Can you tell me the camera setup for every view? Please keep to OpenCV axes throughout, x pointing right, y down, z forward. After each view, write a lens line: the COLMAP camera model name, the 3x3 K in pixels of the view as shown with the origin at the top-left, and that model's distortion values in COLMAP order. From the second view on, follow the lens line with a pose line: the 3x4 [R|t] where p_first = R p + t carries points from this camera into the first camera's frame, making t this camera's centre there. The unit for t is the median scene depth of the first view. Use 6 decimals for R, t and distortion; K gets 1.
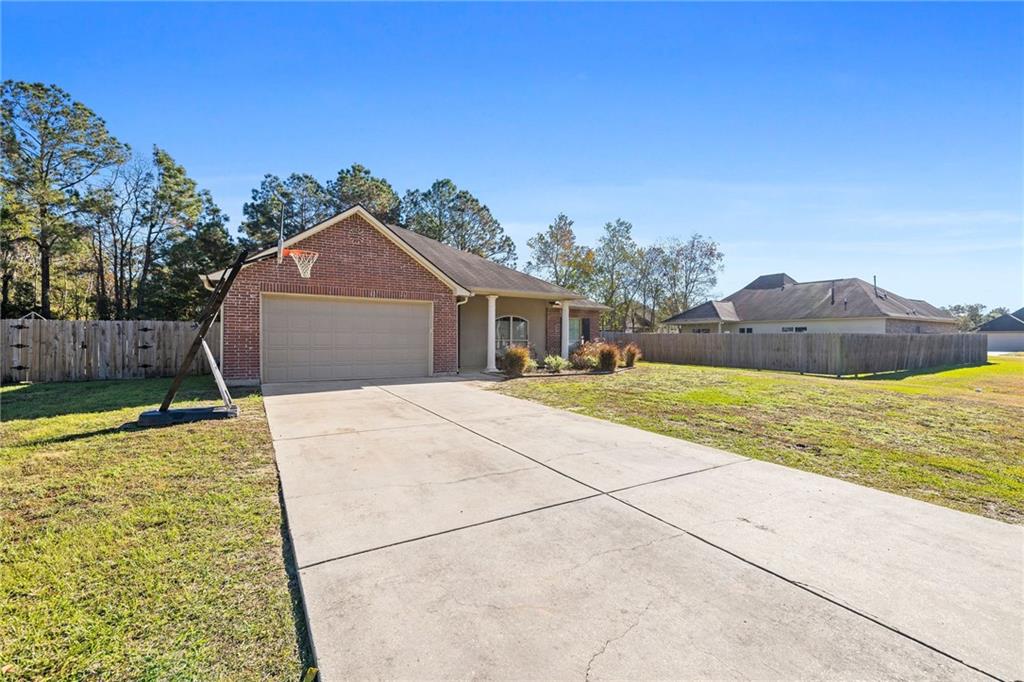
lens RADIAL K [[430.1, 0, 512.5], [0, 430.1, 339.9], [0, 0, 1]] dist [0.003398, 0.000198]
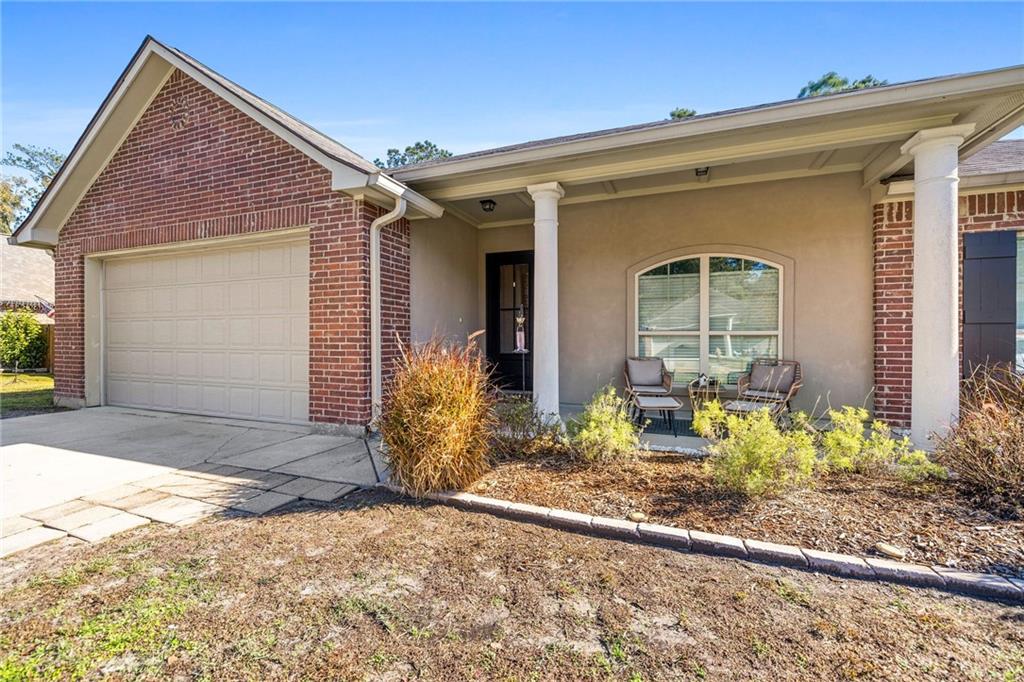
lens RADIAL K [[430.1, 0, 509.2], [0, 430.1, 341.6], [0, 0, 1]] dist [0.003398, 0.000198]
pose [[0.594044, -0.001023, -0.804432, 0.171360], [0.000387, 0.999999, -0.000986, 0.009581], [0.804432, 0.000274, 0.594044, 0.694545]]
